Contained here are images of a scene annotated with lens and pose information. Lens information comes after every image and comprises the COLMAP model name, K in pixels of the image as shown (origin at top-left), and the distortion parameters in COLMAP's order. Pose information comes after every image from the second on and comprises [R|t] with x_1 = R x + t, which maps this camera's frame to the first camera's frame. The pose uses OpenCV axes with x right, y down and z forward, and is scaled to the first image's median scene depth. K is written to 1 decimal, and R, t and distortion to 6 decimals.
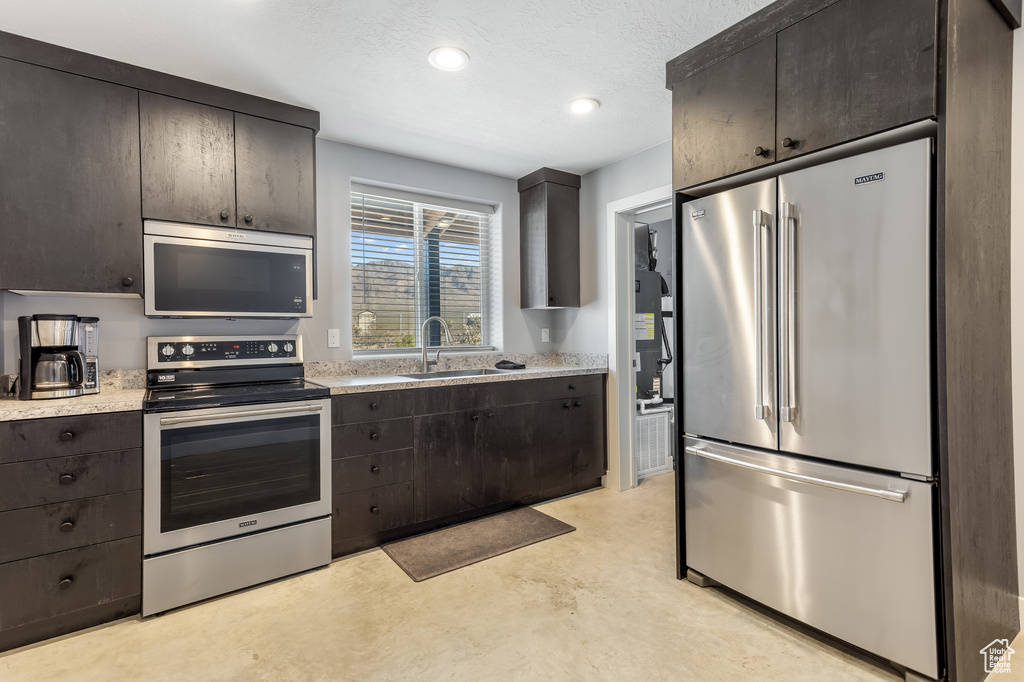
lens RADIAL K [[491.3, 0, 508.8], [0, 491.3, 339.3], [0, 0, 1]] dist [0.026444, 0.002320]
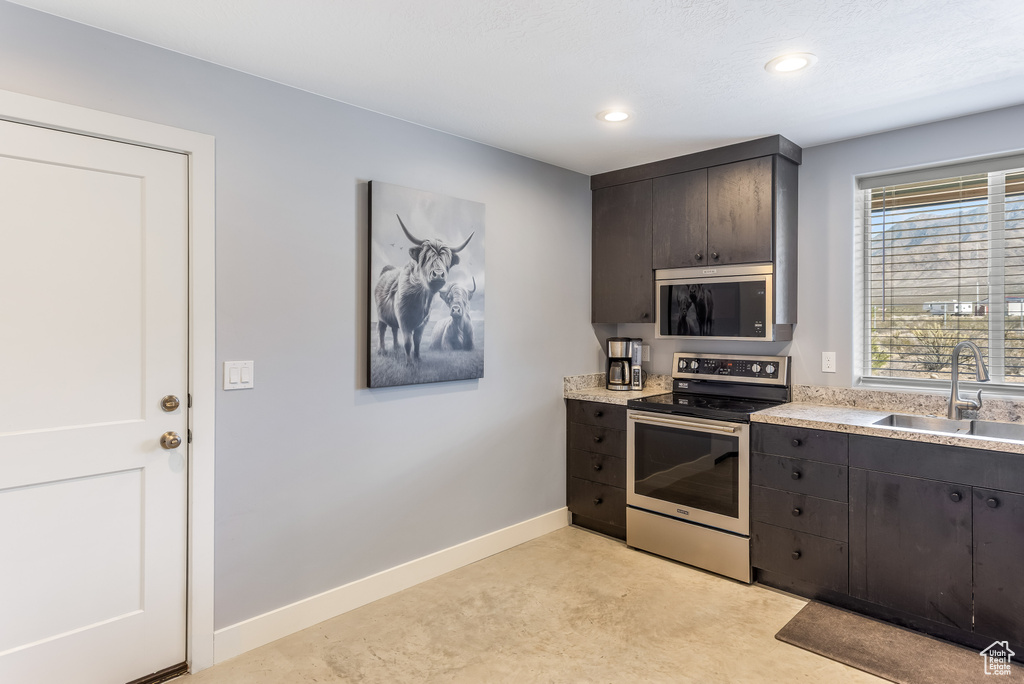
lens RADIAL K [[593.5, 0, 509.6], [0, 593.5, 331.9], [0, 0, 1]] dist [0.007188, 0.001993]
pose [[0.162384, 0.032862, -0.986180, 0.771020], [-0.008762, 0.999454, 0.031862, -0.107469], [0.986689, 0.003467, 0.162583, 0.307647]]
